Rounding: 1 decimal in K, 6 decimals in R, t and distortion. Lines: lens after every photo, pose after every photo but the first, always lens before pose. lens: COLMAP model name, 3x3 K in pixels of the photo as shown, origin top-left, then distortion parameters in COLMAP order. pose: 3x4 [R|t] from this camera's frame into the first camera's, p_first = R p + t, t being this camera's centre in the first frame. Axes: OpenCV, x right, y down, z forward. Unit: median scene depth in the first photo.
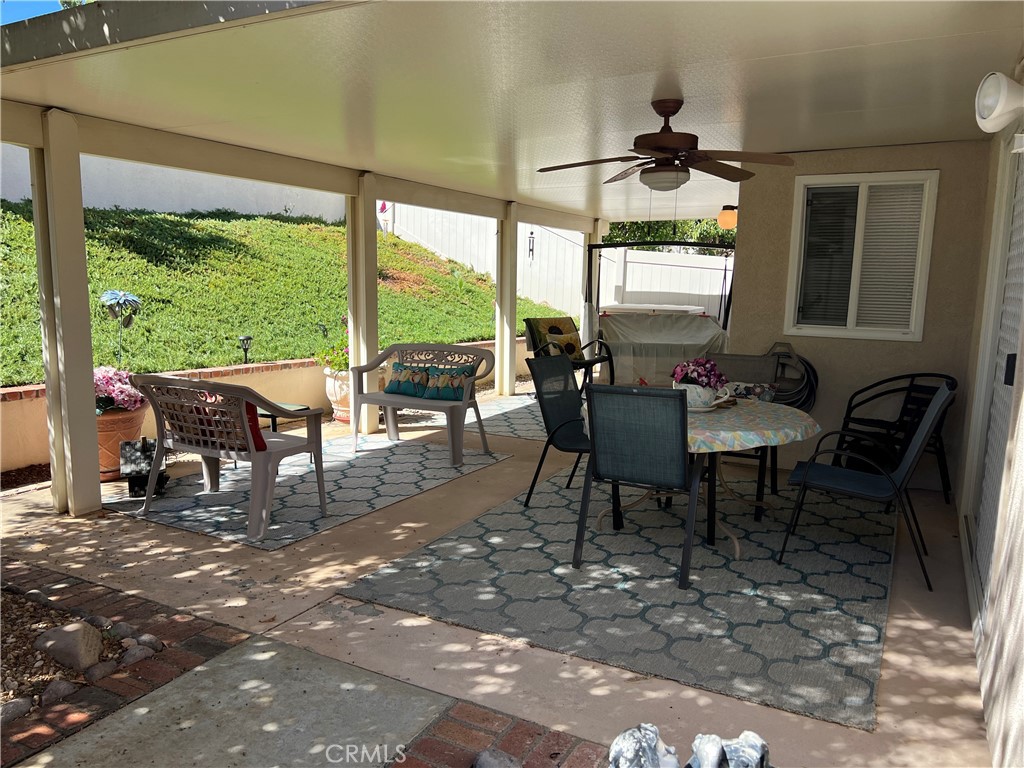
lens RADIAL K [[775.3, 0, 512.0], [0, 775.3, 384.0], [0, 0, 1]] dist [0.066154, -0.070822]
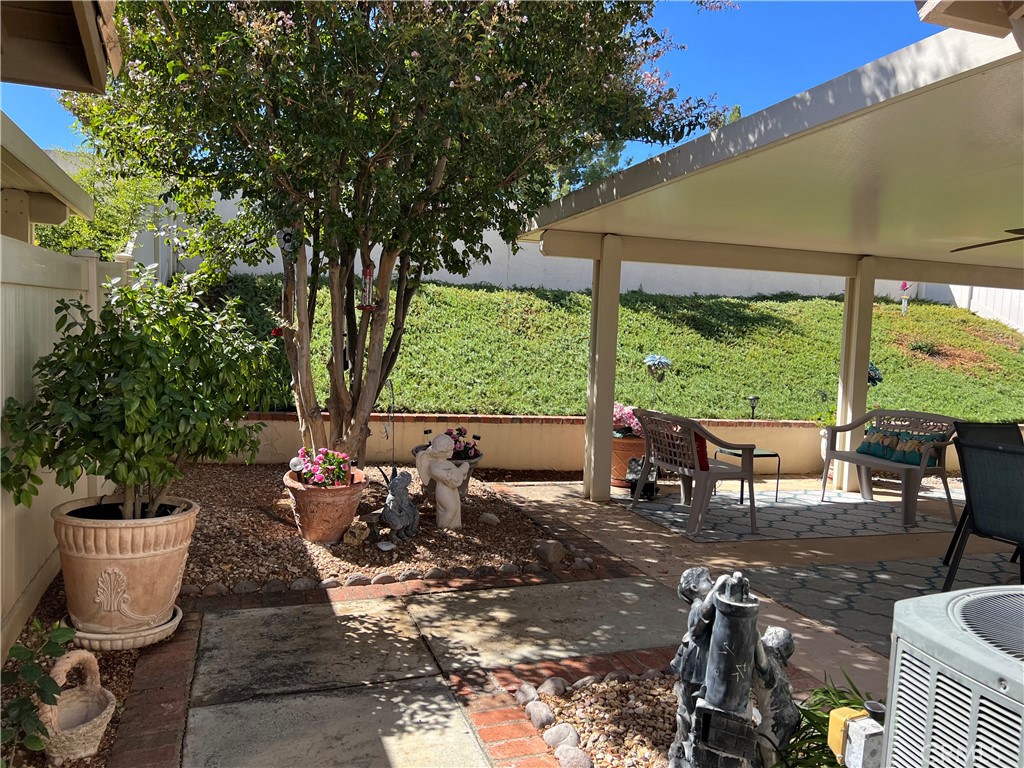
lens RADIAL K [[775.3, 0, 512.0], [0, 775.3, 384.0], [0, 0, 1]] dist [0.066154, -0.070822]
pose [[0.734260, 0.048634, -0.677124, 0.295001], [-0.116989, 0.991573, -0.055642, 0.045366], [0.668712, 0.120072, 0.733762, -0.192464]]
